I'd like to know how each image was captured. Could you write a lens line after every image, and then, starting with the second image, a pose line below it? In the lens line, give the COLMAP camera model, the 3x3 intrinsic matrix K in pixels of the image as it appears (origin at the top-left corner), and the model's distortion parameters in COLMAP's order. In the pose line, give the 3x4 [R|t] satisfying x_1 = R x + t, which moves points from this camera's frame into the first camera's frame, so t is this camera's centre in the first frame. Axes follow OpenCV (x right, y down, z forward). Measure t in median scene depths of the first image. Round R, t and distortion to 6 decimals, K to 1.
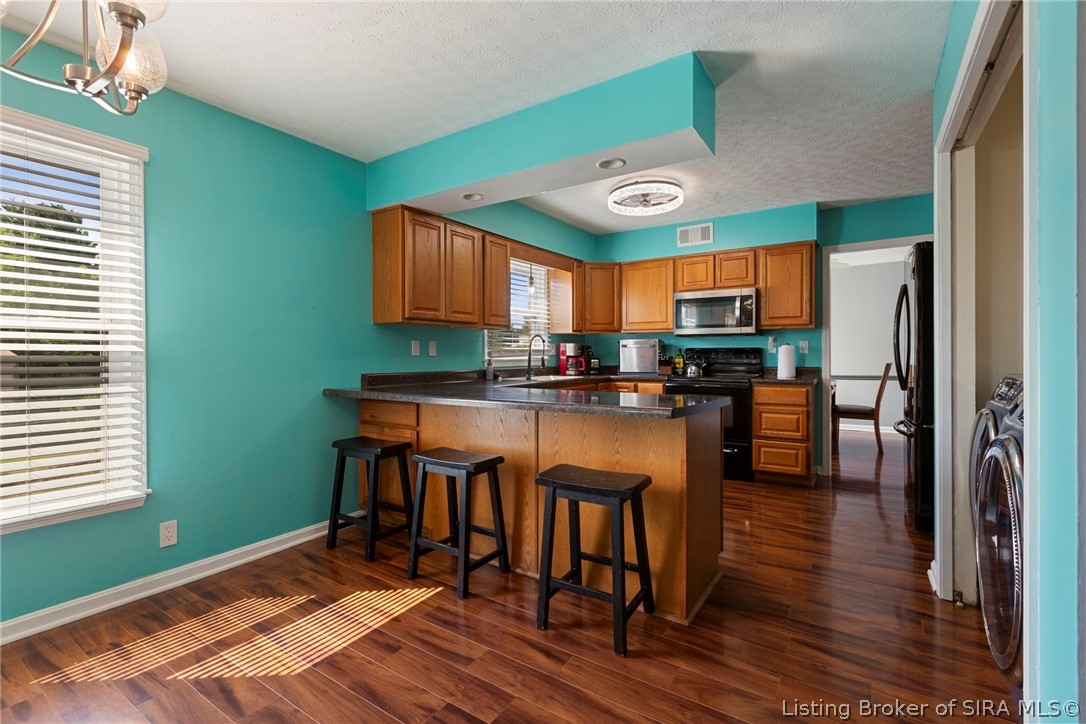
lens RADIAL K [[485.0, 0, 533.8], [0, 485.0, 355.9], [0, 0, 1]] dist [0.001386, -0.000131]
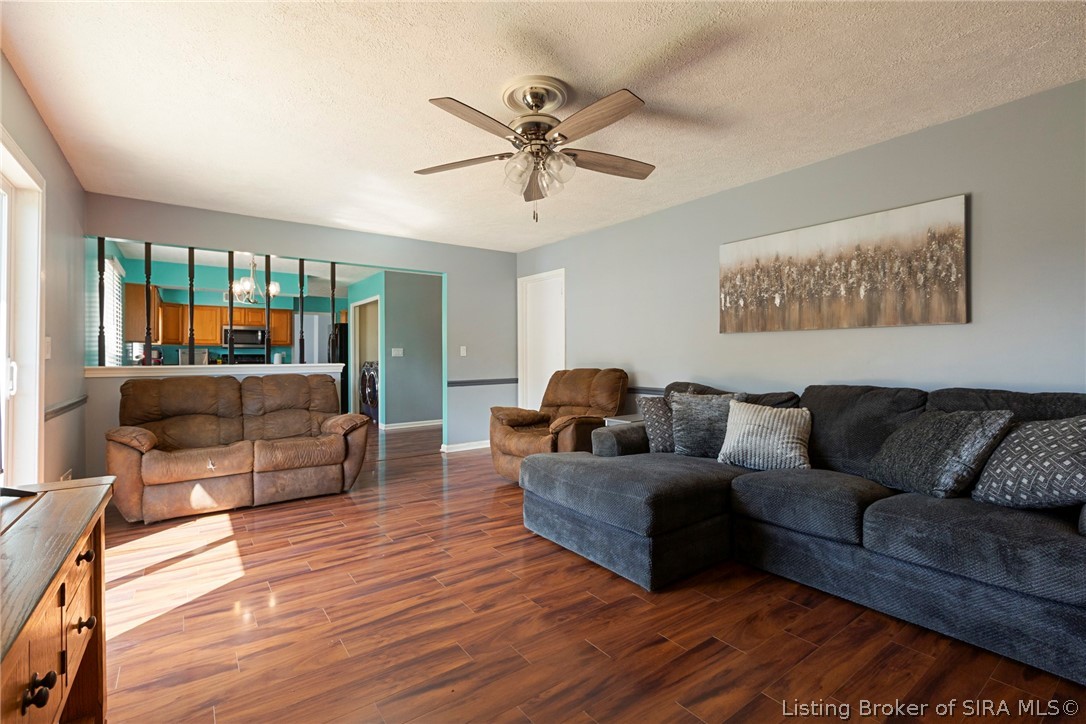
lens RADIAL K [[485.0, 0, 542.6], [0, 485.0, 351.3], [0, 0, 1]] dist [0.001386, -0.000131]
pose [[0.322341, 0.007079, 0.946597, -1.243494], [0.011587, 0.999868, -0.011423, 0.010127], [-0.946553, 0.014650, 0.322216, -0.903665]]
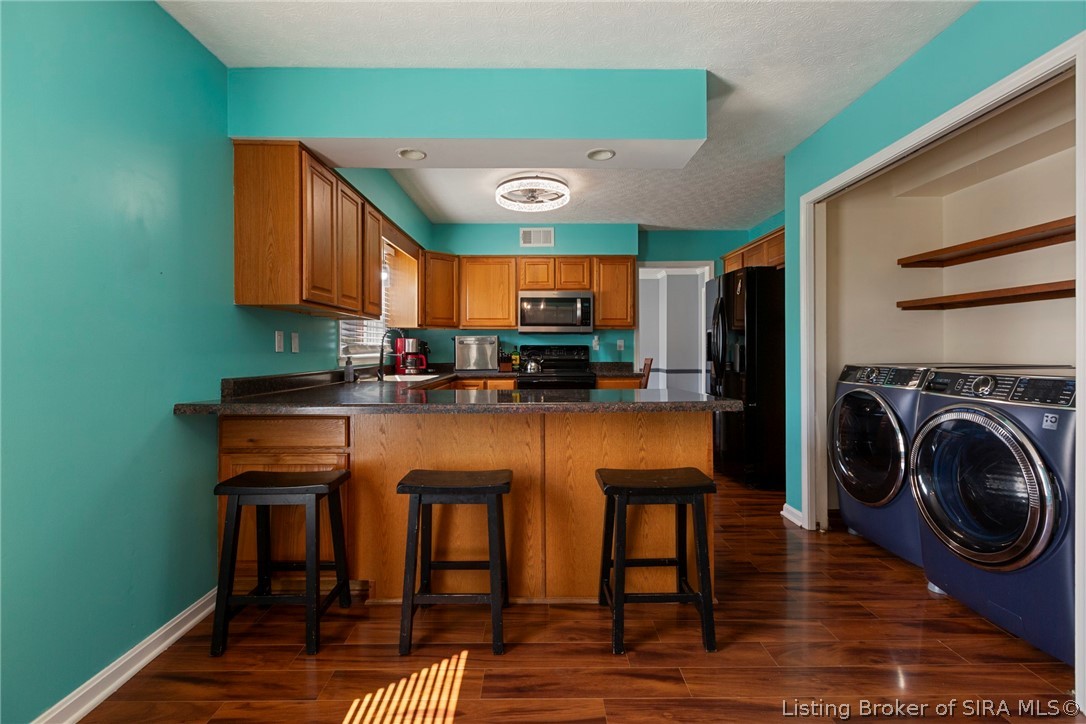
lens RADIAL K [[485.0, 0, 534.6], [0, 485.0, 347.9], [0, 0, 1]] dist [0.001386, -0.000131]
pose [[0.825683, 0.005513, 0.564108, -0.286859], [0.001310, 0.999931, -0.011689, 0.002118], [-0.564133, 0.010390, 0.825618, 0.156662]]
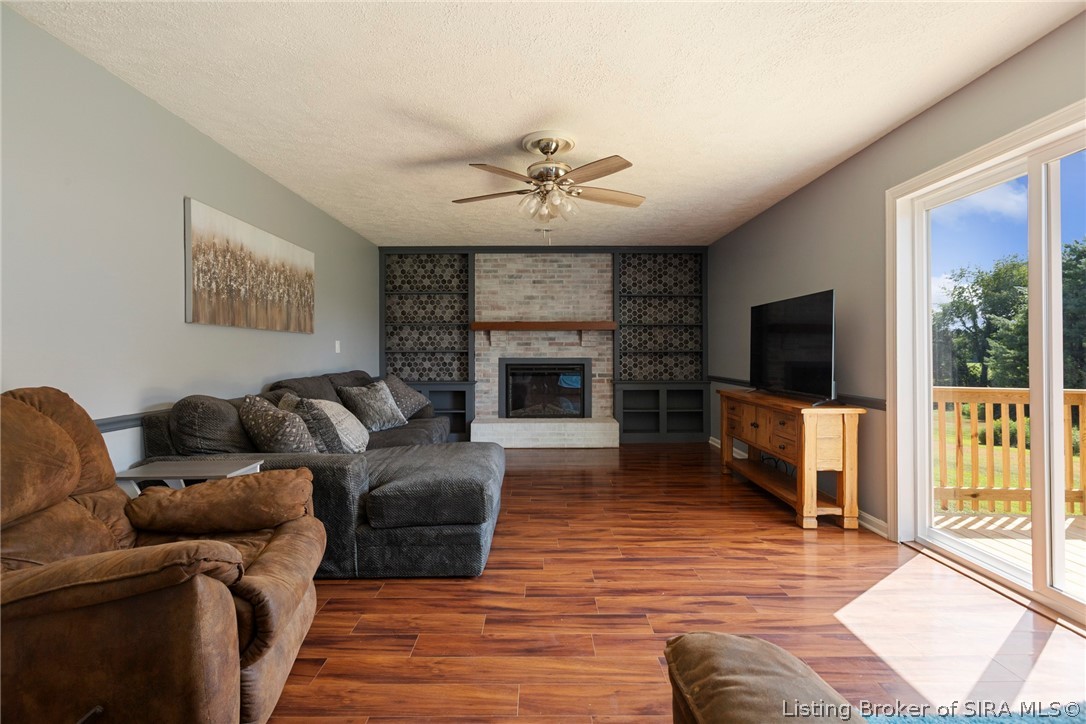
lens RADIAL K [[485.0, 0, 537.0], [0, 485.0, 353.7], [0, 0, 1]] dist [0.001386, -0.000131]
pose [[-0.826601, 0.004224, -0.562773, -0.305988], [-0.000894, 0.999961, 0.008818, 0.004725], [0.562788, 0.007792, -0.826564, -0.147874]]
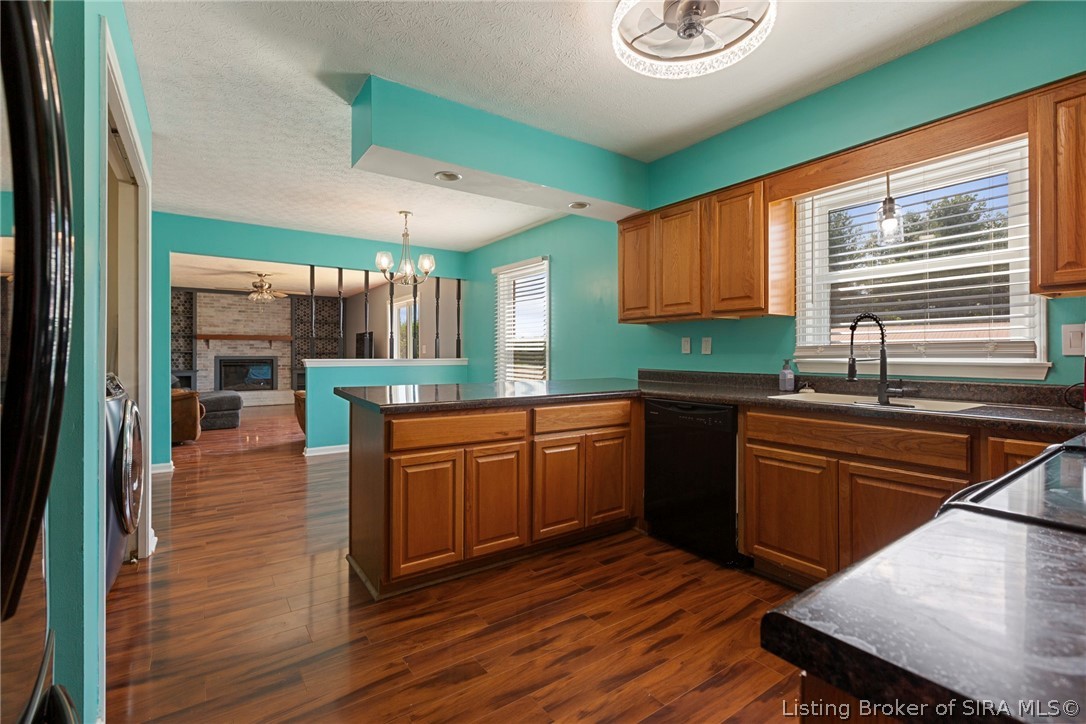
lens RADIAL K [[485.0, 0, 535.5], [0, 485.0, 351.9], [0, 0, 1]] dist [0.001386, -0.000131]
pose [[-0.353697, -0.001659, -0.935359, 0.636121], [-0.006808, 0.999977, 0.000801, -0.002577], [0.935335, 0.006651, -0.353700, 0.899940]]
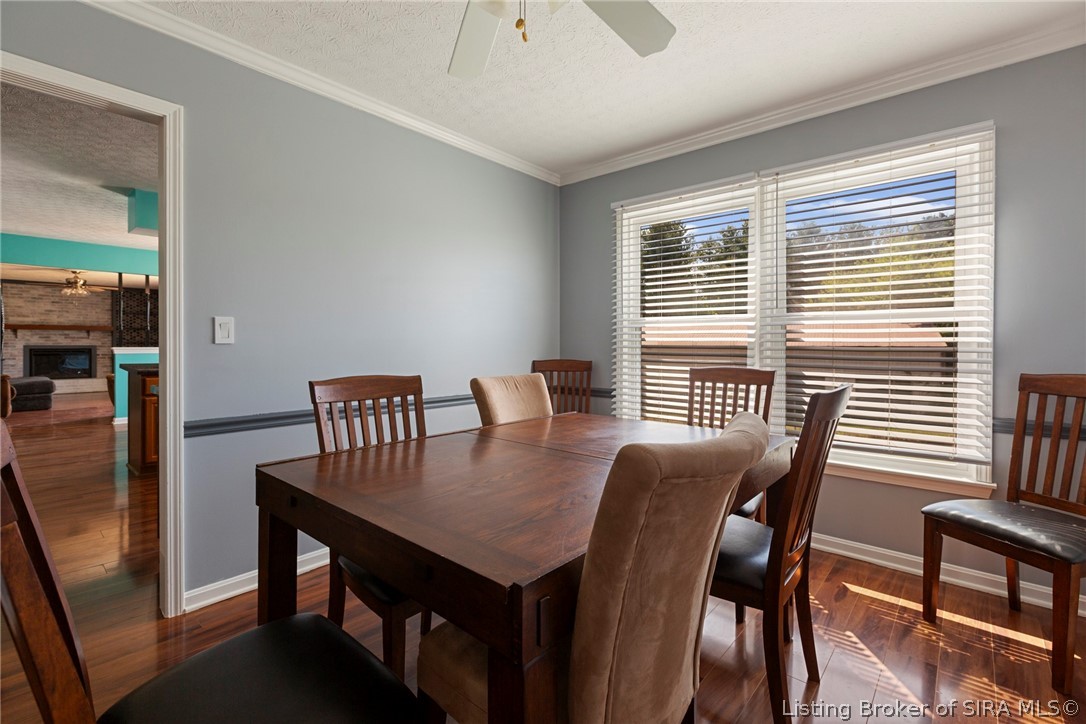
lens RADIAL K [[485.0, 0, 532.7], [0, 485.0, 345.5], [0, 0, 1]] dist [0.001386, -0.000131]
pose [[-0.131942, 0.003359, -0.991252, 1.056320], [-0.010021, 0.999939, 0.004722, -0.006026], [0.991207, 0.010556, -0.131900, 1.455201]]
